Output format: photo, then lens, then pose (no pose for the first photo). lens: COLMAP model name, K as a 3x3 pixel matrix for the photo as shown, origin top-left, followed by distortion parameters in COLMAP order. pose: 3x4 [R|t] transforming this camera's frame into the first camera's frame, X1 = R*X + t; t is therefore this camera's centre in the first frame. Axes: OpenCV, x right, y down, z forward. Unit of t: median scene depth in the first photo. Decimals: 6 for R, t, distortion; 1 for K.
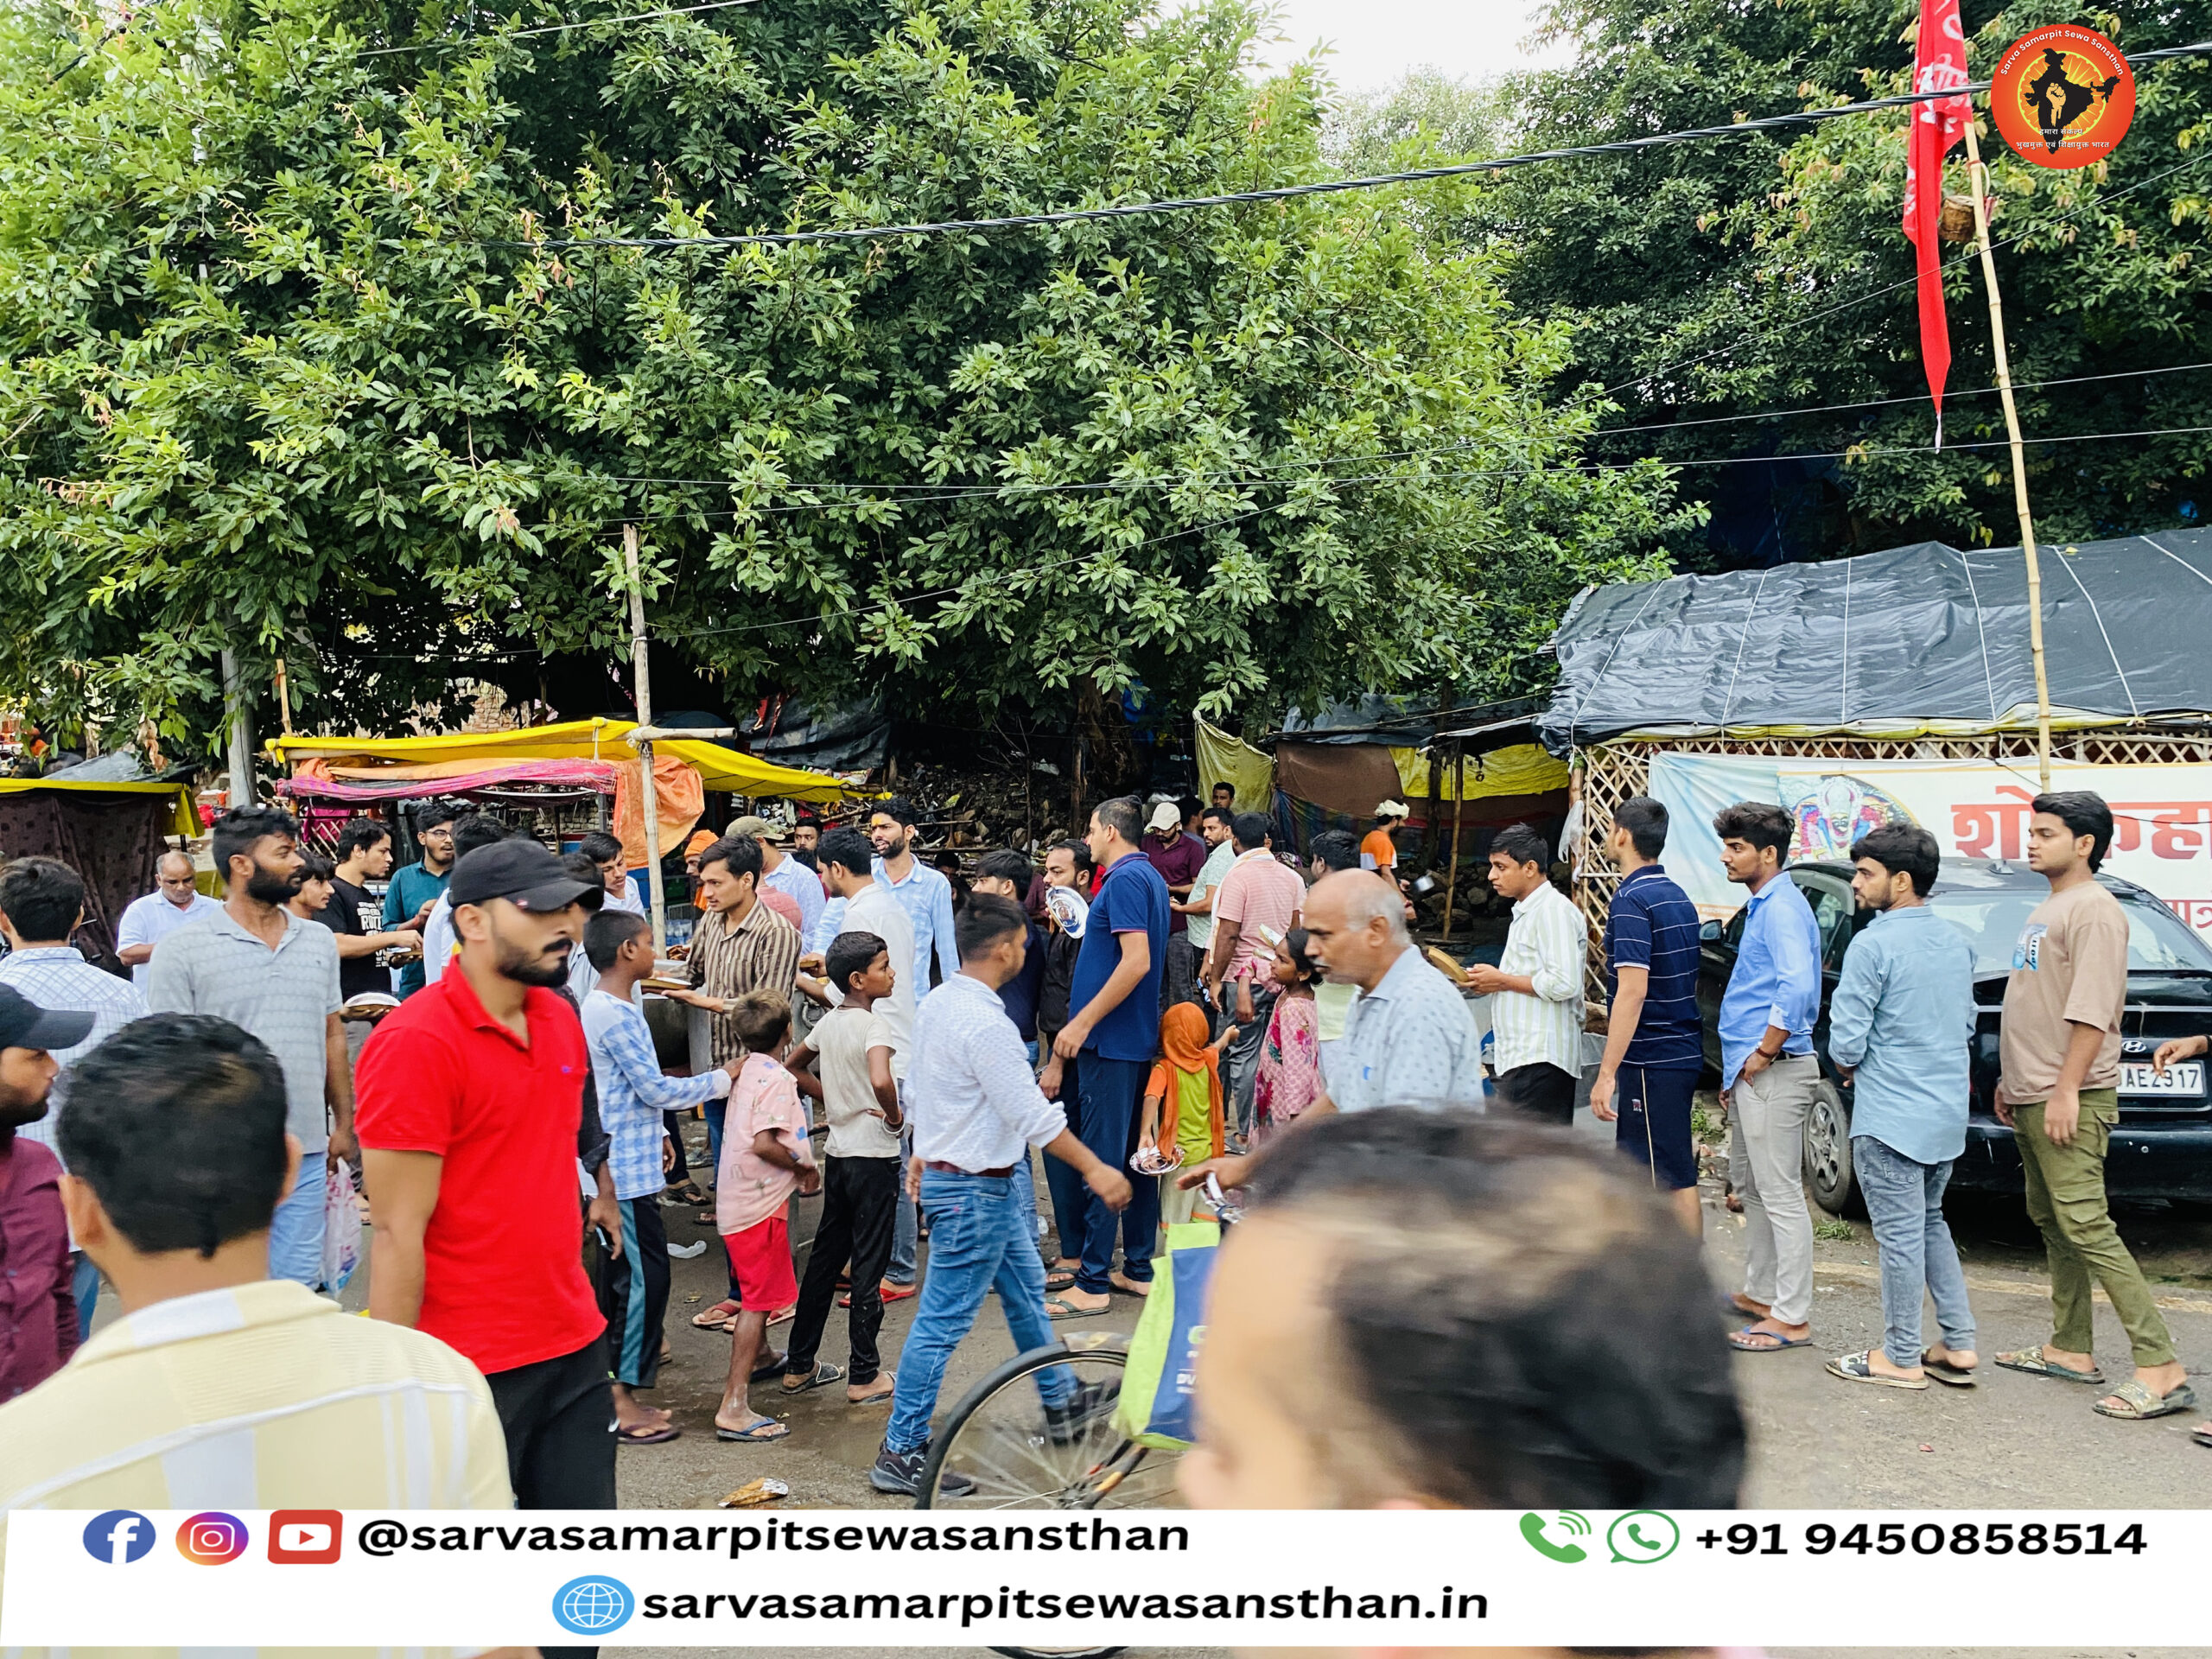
lens RADIAL K [[1653.5, 0, 1126.9], [0, 1653.5, 814.6], [0, 0, 1]] dist [-0.020467, -0.003699]
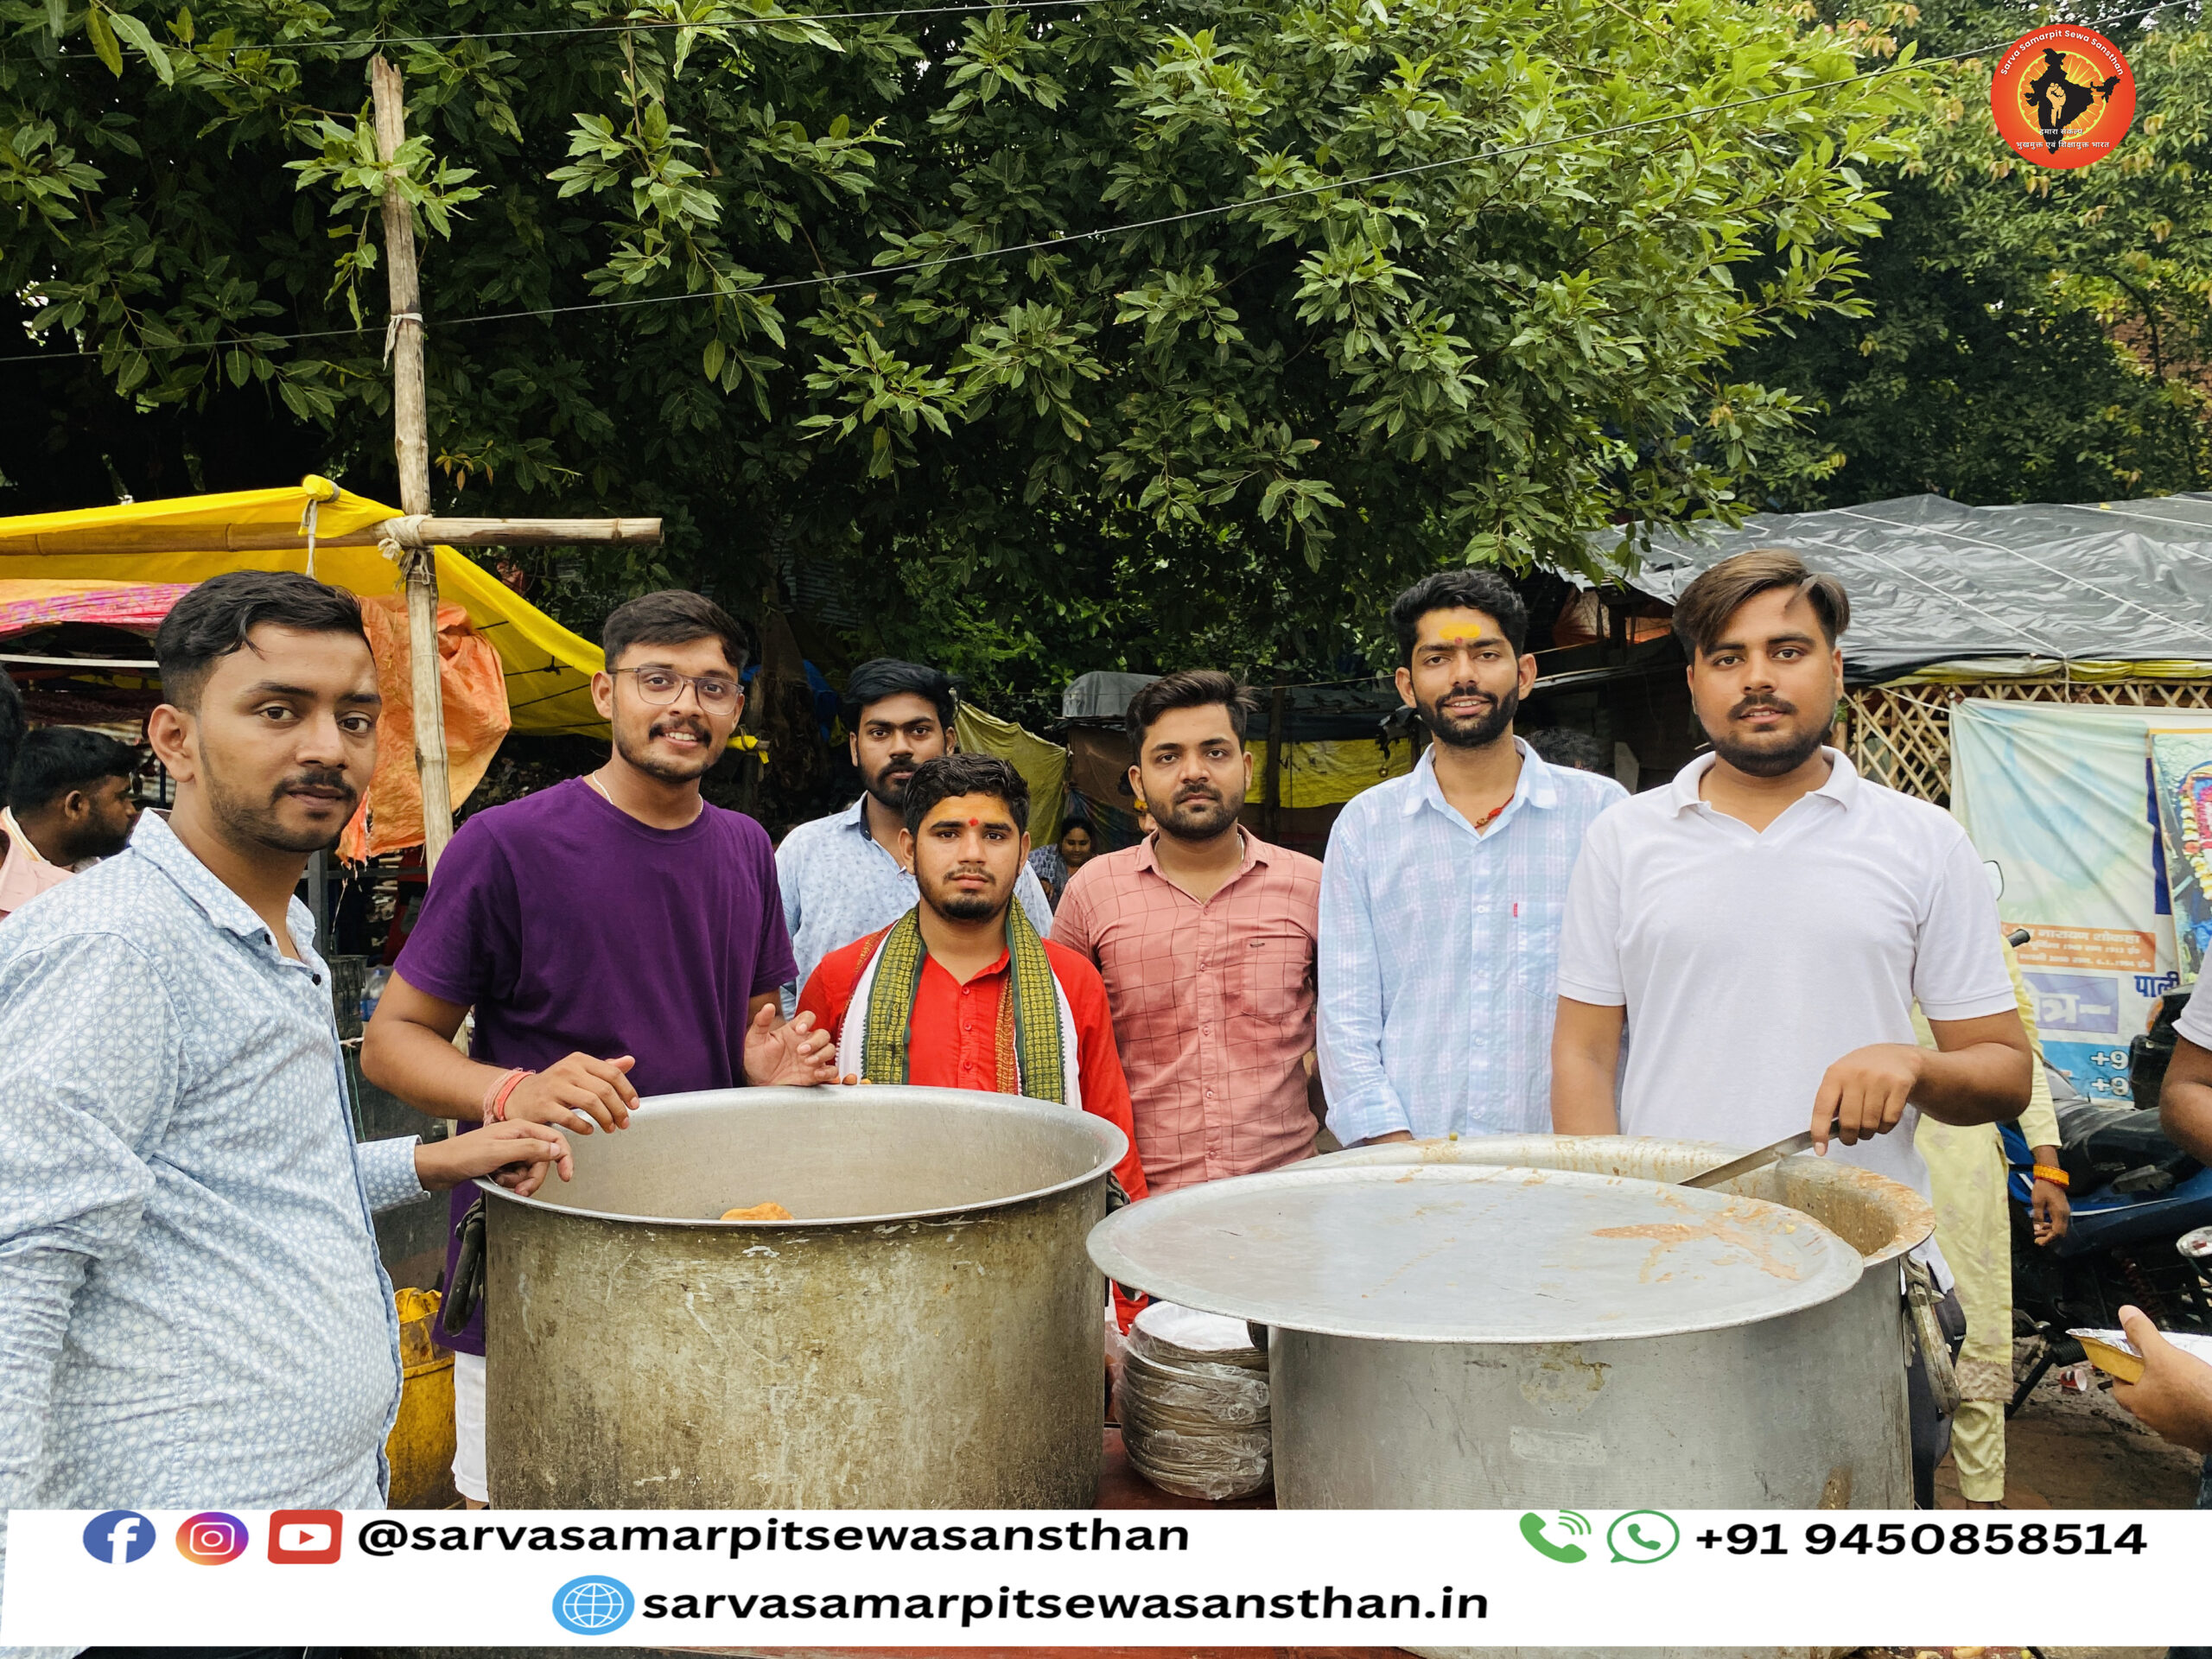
lens RADIAL K [[1653.5, 0, 1076.4], [0, 1653.5, 856.4], [0, 0, 1]] dist [-0.020467, -0.003699]
pose [[0.959067, 0.011165, 0.282959, -0.218934], [-0.010752, 0.999938, -0.003012, 0.033341], [-0.282975, -0.000154, 0.959127, 0.468102]]
